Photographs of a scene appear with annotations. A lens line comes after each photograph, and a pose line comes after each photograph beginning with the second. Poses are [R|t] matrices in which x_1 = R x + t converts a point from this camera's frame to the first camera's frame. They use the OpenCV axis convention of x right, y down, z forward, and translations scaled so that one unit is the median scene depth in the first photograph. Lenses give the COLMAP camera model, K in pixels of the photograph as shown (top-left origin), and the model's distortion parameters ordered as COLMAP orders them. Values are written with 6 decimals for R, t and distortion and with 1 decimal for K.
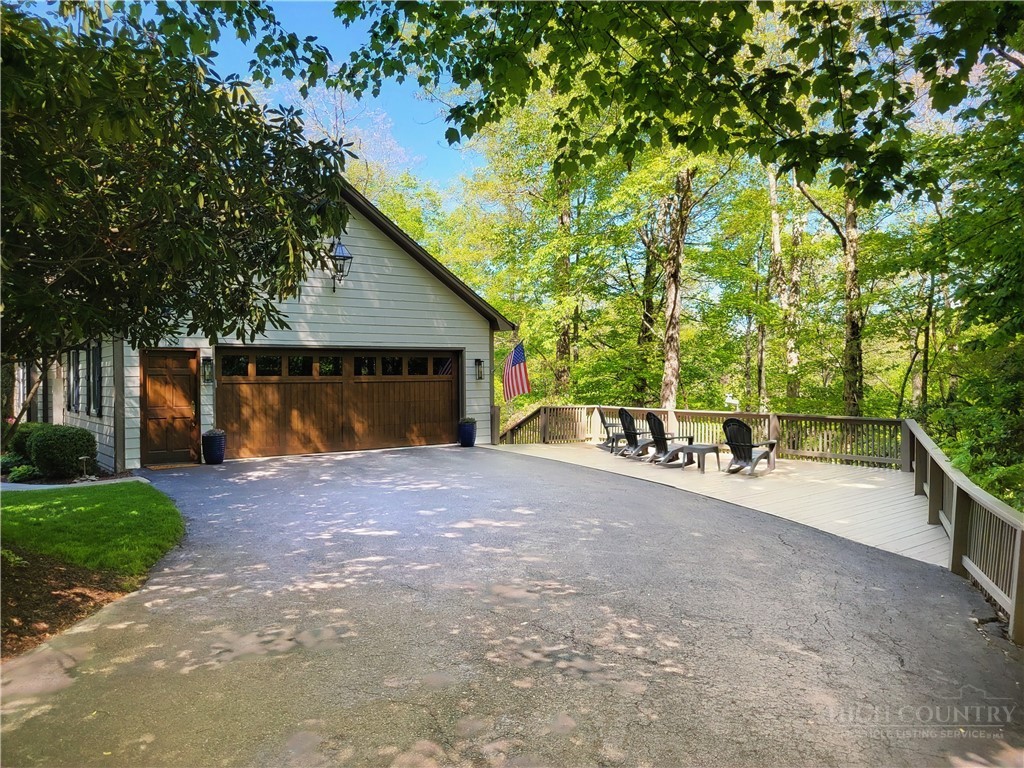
lens RADIAL K [[782.1, 0, 512.0], [0, 782.1, 384.0], [0, 0, 1]] dist [0.001639, 0.001887]
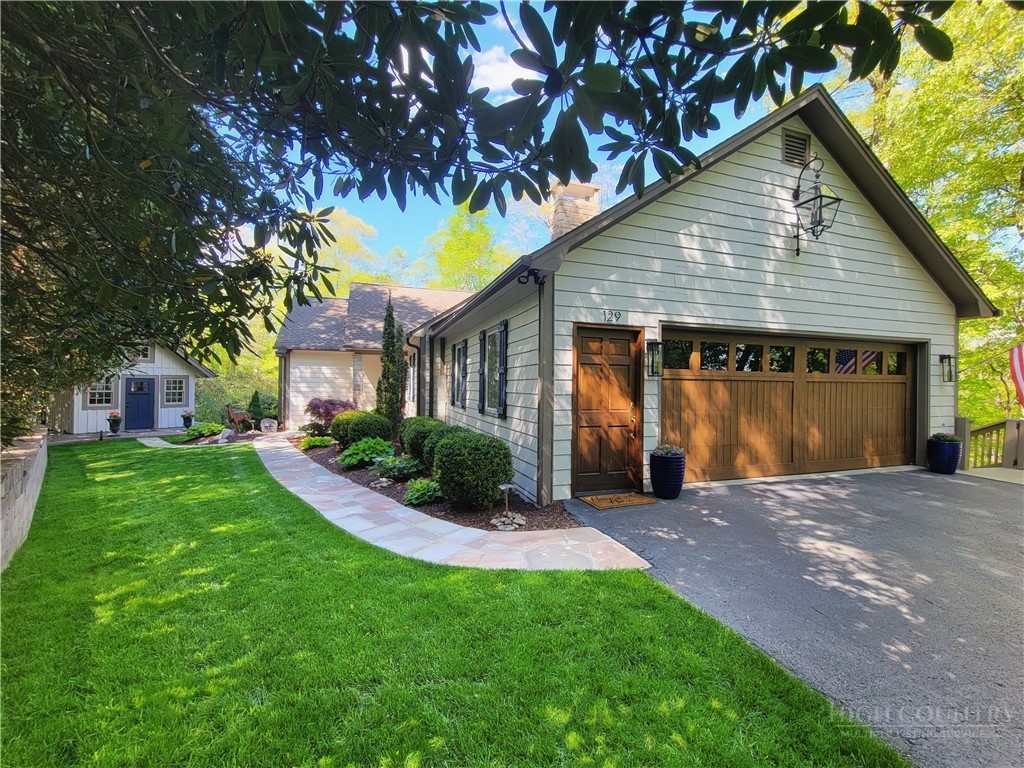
lens RADIAL K [[458.6, 0, 512.0], [0, 458.6, 384.0], [0, 0, 1]] dist [-0.000039, -0.000178]
pose [[0.946706, 0.017512, -0.321622, -0.350500], [-0.020845, 0.999759, -0.006923, 0.009740], [0.321423, 0.013259, 0.946843, 0.531515]]
